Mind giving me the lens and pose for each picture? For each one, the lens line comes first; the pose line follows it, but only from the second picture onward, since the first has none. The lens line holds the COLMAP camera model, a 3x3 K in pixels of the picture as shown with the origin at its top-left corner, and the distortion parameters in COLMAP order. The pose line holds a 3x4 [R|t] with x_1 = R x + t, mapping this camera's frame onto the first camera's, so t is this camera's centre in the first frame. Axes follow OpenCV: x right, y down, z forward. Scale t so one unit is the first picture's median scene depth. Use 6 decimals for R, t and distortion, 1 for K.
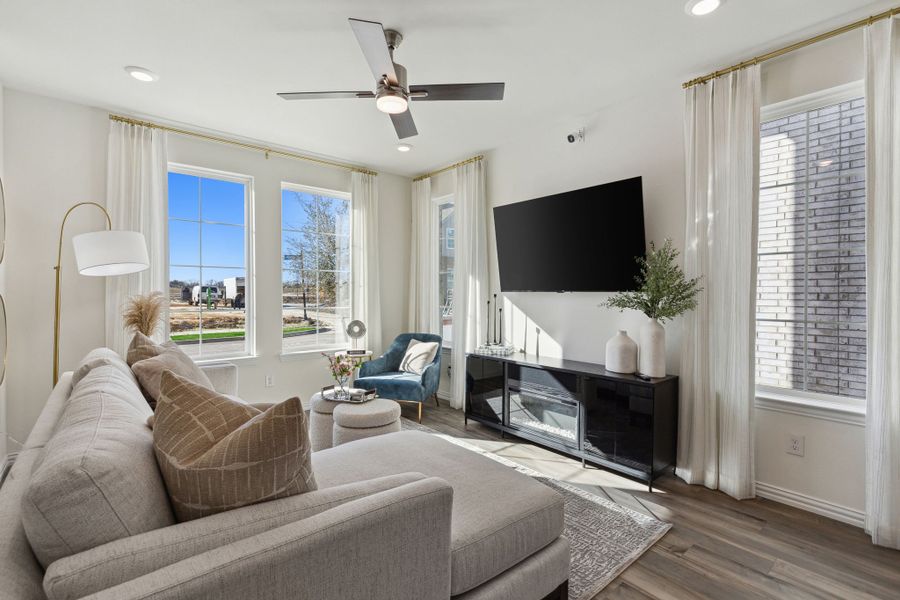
lens RADIAL K [[417.6, 0, 455.6], [0, 417.6, 299.6], [0, 0, 1]] dist [0.011531, -0.002785]
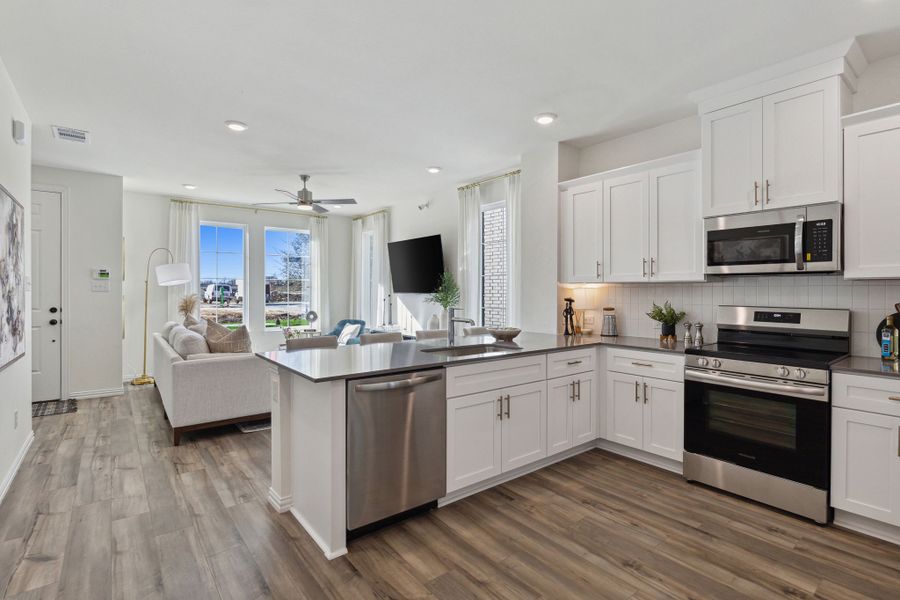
lens RADIAL K [[429.0, 0, 453.3], [0, 429.0, 291.4], [0, 0, 1]] dist [-0.005288, 0.001377]
pose [[0.999310, -0.001103, -0.037119, 0.489341], [0.000571, 0.999897, -0.014346, -0.001293], [0.037131, 0.014315, 0.999208, -0.826610]]
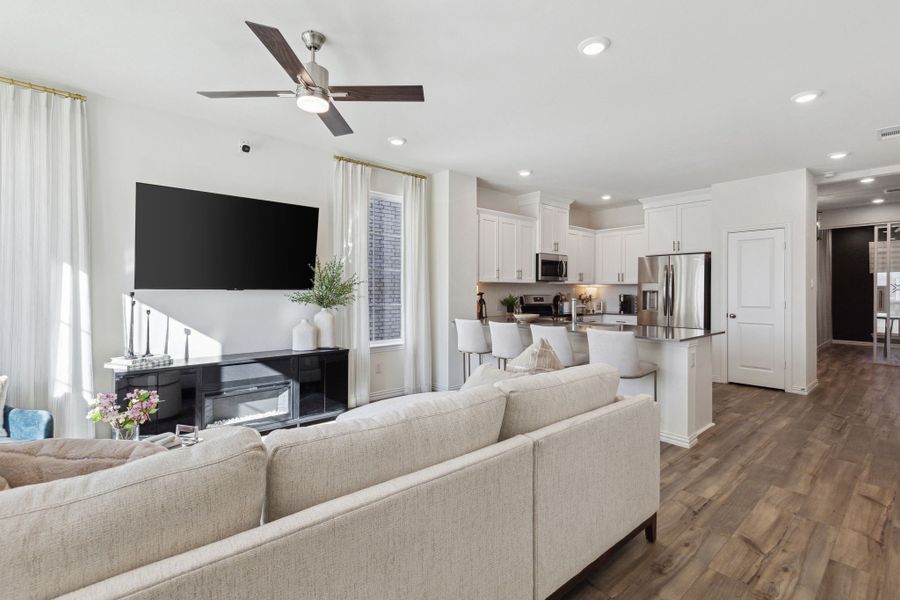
lens RADIAL K [[417.6, 0, 451.2], [0, 417.6, 292.8], [0, 0, 1]] dist [0.011531, -0.002785]
pose [[-0.013542, -0.007615, 0.999879, -0.825461], [0.012045, 0.999897, 0.007778, -0.012070], [-0.999836, 0.012149, -0.013449, 0.486477]]
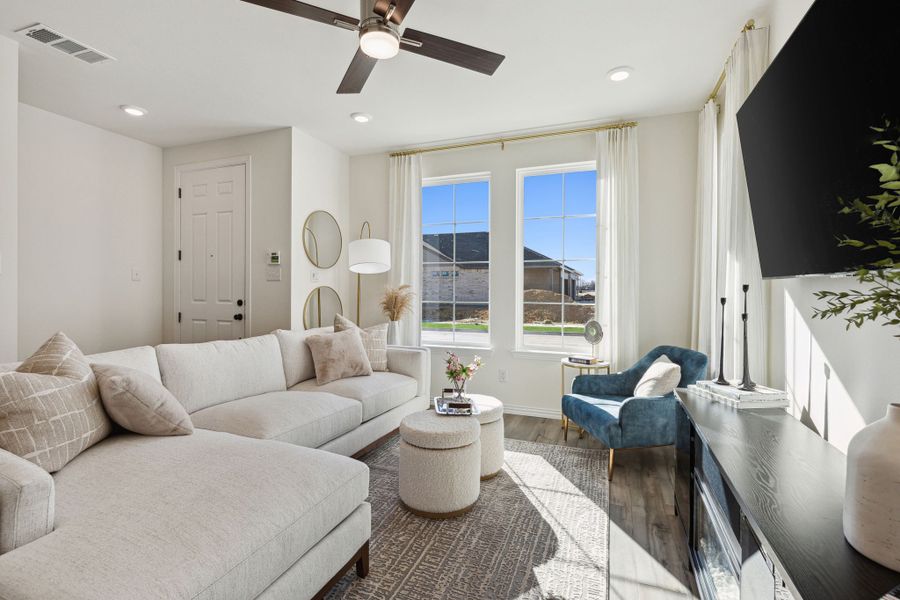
lens RADIAL K [[409.9, 0, 452.0], [0, 409.9, 300.5], [0, 0, 1]] dist [-0.017905, -0.000287]
pose [[0.477213, 0.021617, -0.878522, 0.417859], [-0.016866, 0.999739, 0.015438, 0.005172], [0.878626, 0.007450, 0.477453, 0.540833]]
